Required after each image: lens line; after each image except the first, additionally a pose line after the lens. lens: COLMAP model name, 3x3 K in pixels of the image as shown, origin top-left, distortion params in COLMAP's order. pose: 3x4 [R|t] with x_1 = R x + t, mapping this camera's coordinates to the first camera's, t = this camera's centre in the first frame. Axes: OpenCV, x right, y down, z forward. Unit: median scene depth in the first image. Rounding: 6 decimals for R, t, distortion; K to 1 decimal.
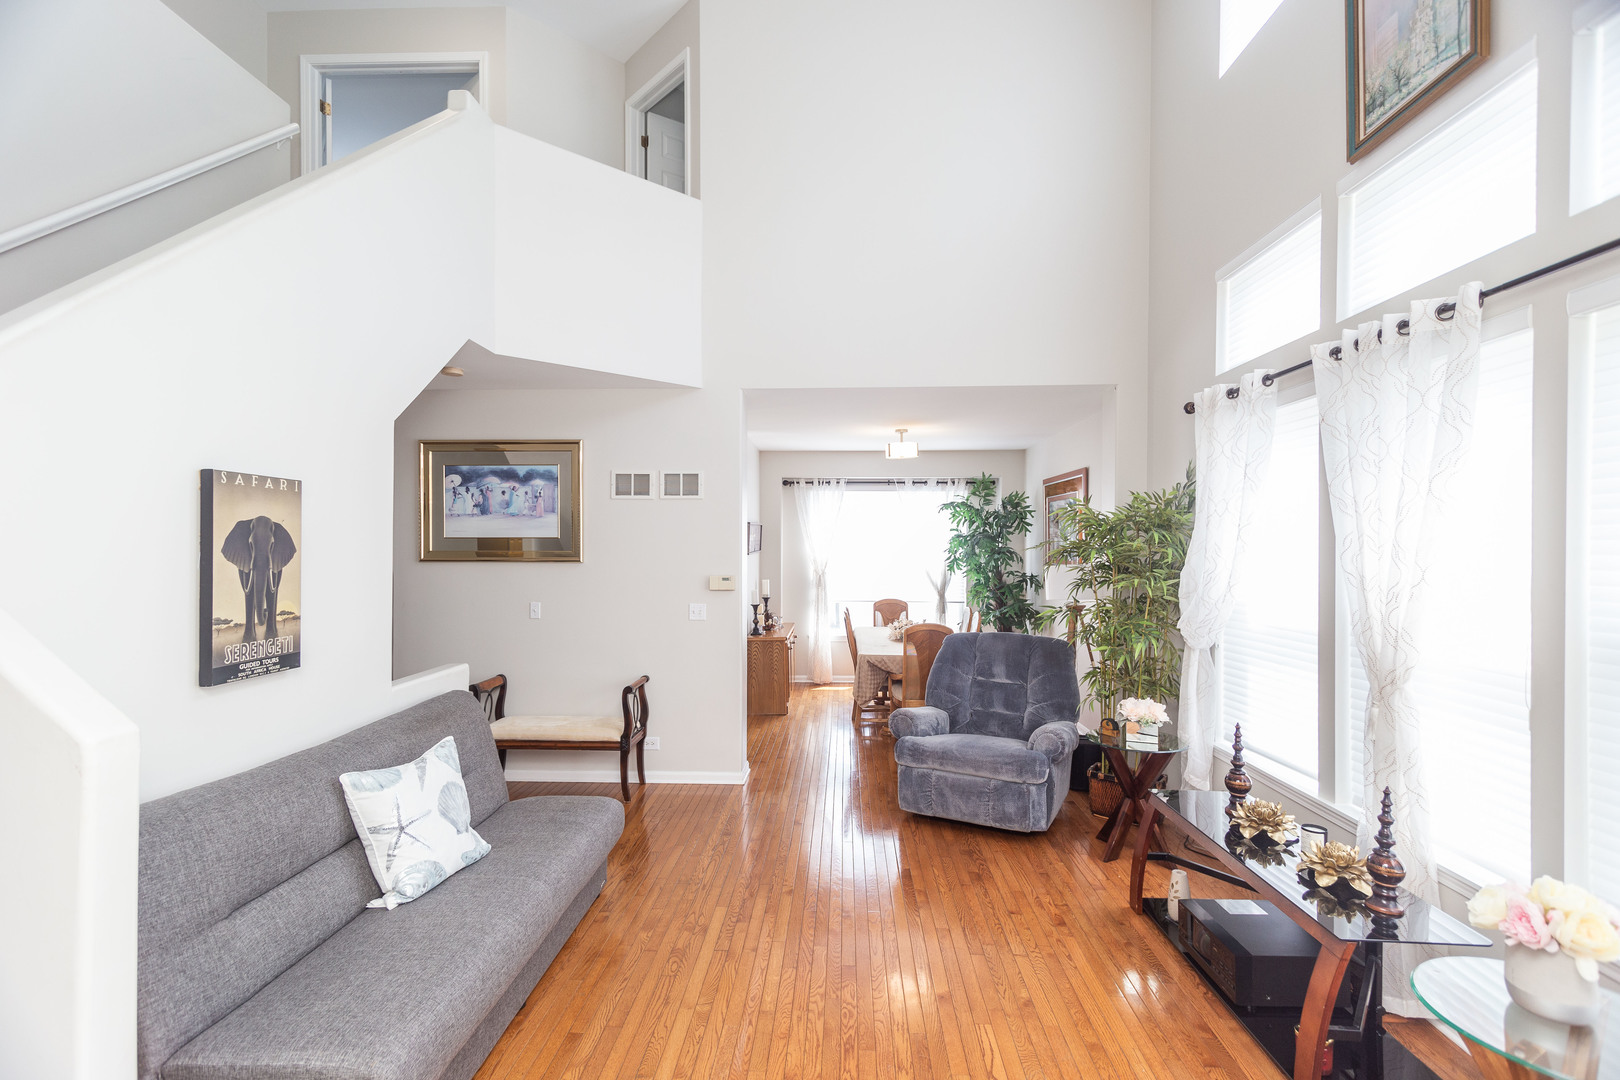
lens RADIAL K [[762.2, 0, 810.1], [0, 762.2, 542.6], [0, 0, 1]] dist [0.012965, -0.001509]
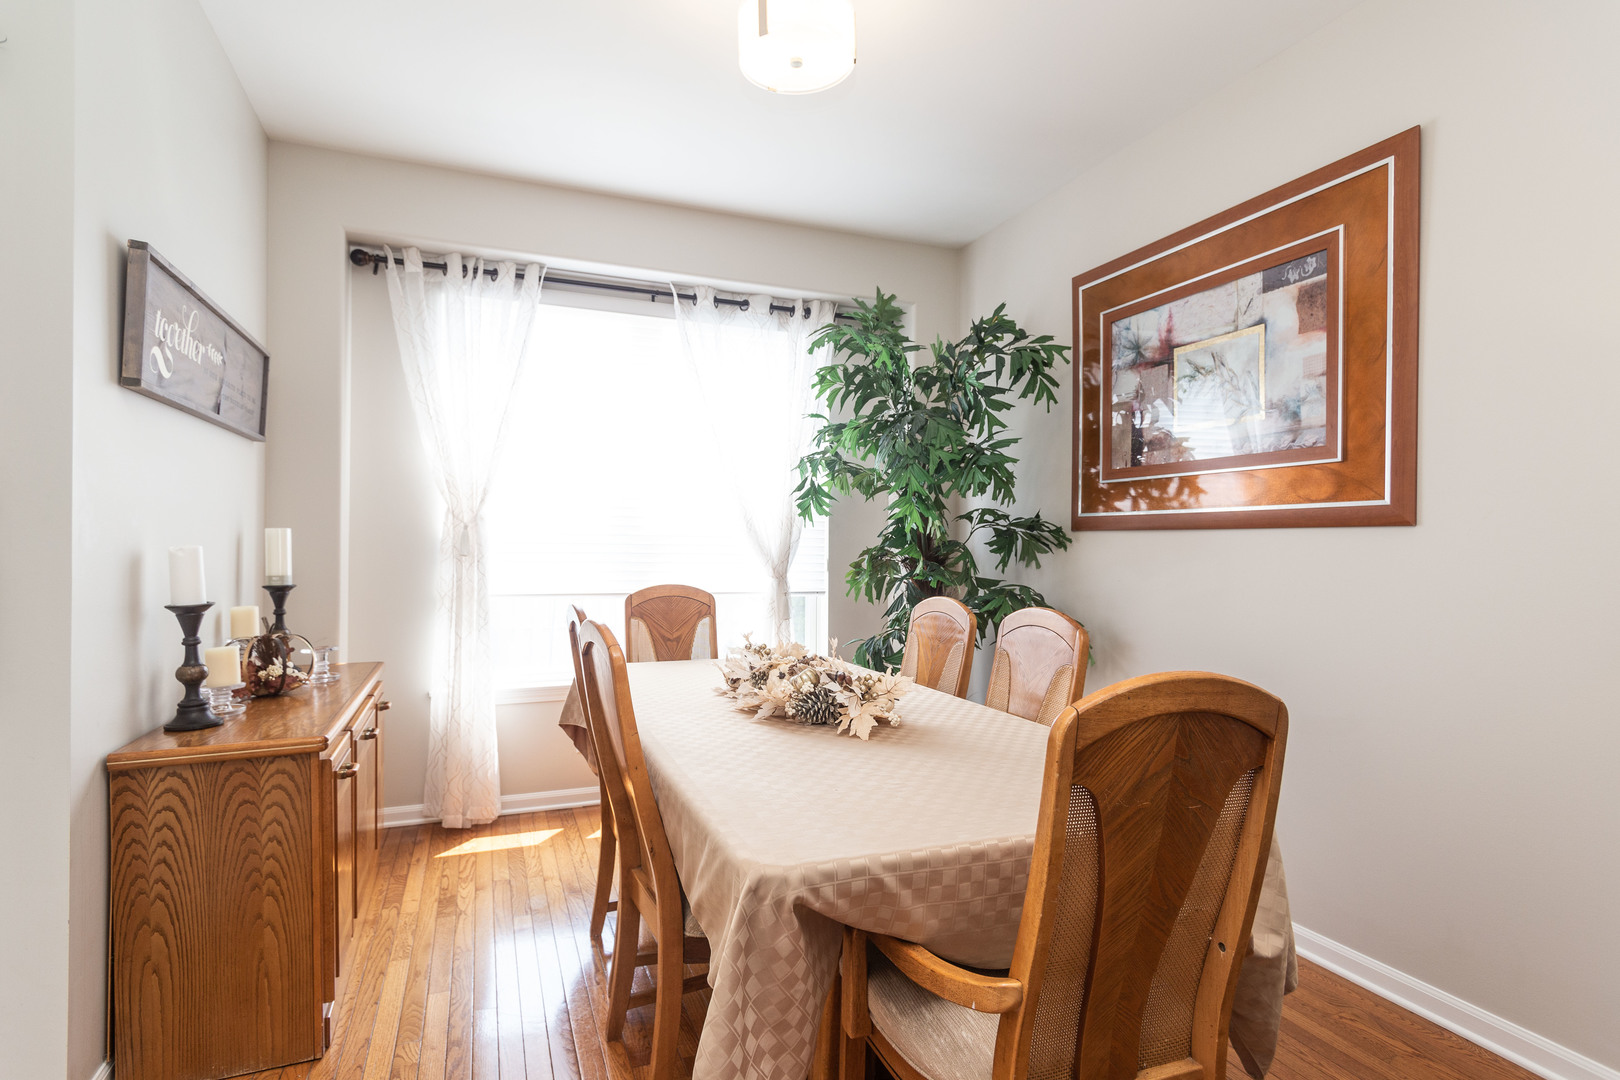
lens RADIAL K [[867.6, 0, 813.1], [0, 867.6, 538.7], [0, 0, 1]] dist [0.020337, 0.000136]
pose [[0.917275, 0.008094, 0.398173, -0.000266], [-0.006538, 0.999965, -0.005265, 0.051488], [-0.398201, 0.002226, 0.917295, 0.568539]]
